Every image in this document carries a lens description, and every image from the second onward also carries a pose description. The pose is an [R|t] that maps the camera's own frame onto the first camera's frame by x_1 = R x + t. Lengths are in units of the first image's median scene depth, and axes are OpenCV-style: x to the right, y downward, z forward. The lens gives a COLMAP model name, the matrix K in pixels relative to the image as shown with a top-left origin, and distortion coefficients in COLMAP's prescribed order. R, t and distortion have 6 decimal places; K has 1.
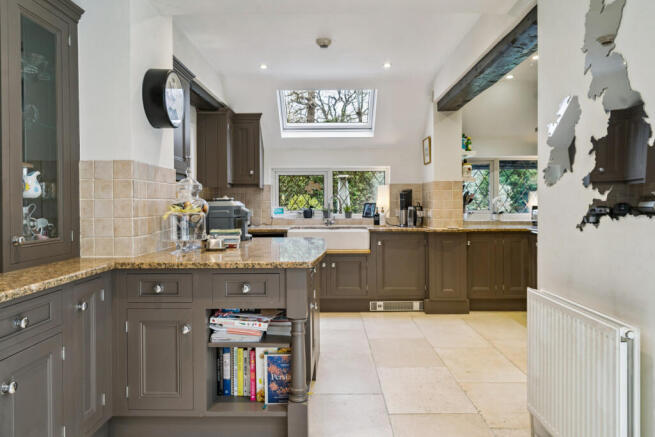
lens RADIAL K [[444.6, 0, 331.0], [0, 444.6, 205.3], [0, 0, 1]] dist [0.001512, -0.001742]
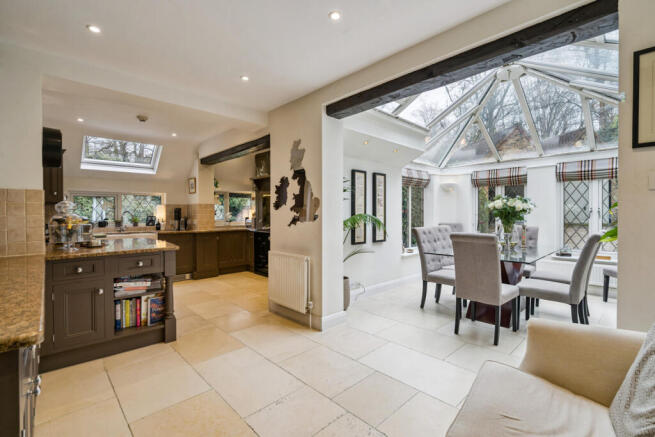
lens RADIAL K [[298.8, 0, 325.2], [0, 298.8, 220.7], [0, 0, 1]] dist [0.001080, 0.000099]
pose [[0.722134, -0.014688, 0.691597, -0.453021], [0.004707, 0.999856, 0.016320, -0.008433], [-0.691737, -0.008530, 0.722099, -0.395396]]
